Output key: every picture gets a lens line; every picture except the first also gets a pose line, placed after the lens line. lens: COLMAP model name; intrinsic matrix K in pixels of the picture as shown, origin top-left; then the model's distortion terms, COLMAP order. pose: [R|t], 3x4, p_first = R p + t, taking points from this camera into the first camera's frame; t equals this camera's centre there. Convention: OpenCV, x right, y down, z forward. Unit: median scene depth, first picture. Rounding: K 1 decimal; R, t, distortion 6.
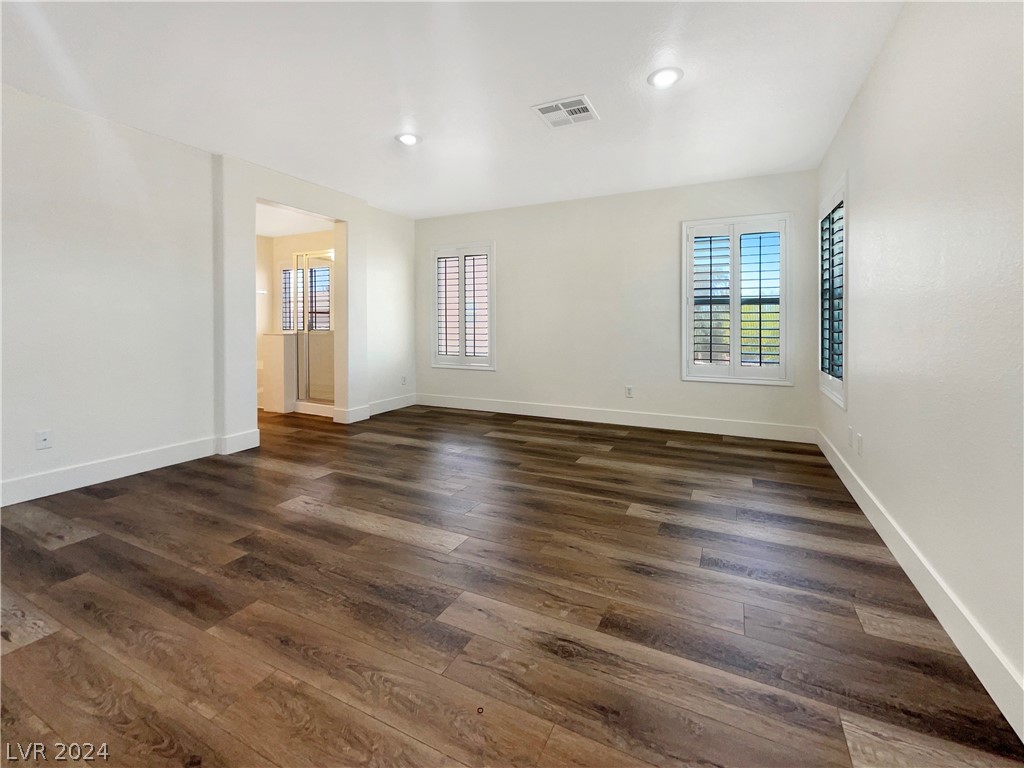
lens RADIAL K [[436.9, 0, 514.9], [0, 436.9, 381.3], [0, 0, 1]] dist [0.001625, -0.000113]
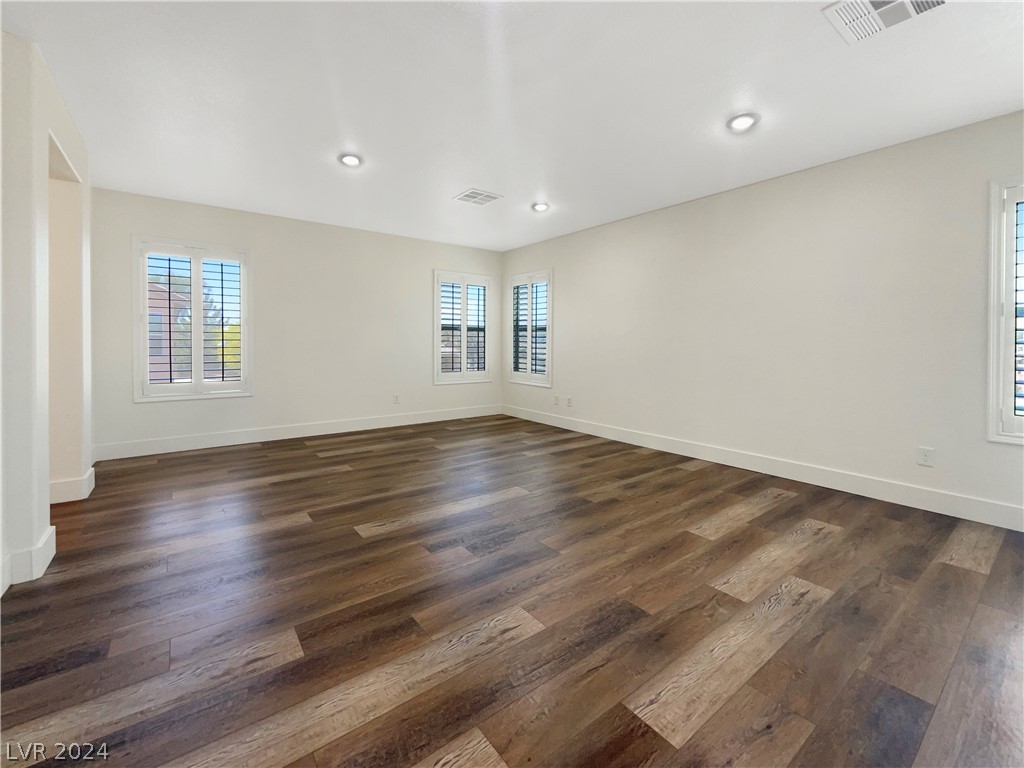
lens RADIAL K [[436.9, 0, 515.9], [0, 436.9, 386.3], [0, 0, 1]] dist [0.001625, -0.000113]
pose [[0.450440, -0.091867, 0.888068, -1.450726], [0.109912, 0.992832, 0.046955, -0.064262], [-0.886015, 0.076458, 0.457308, 0.287539]]
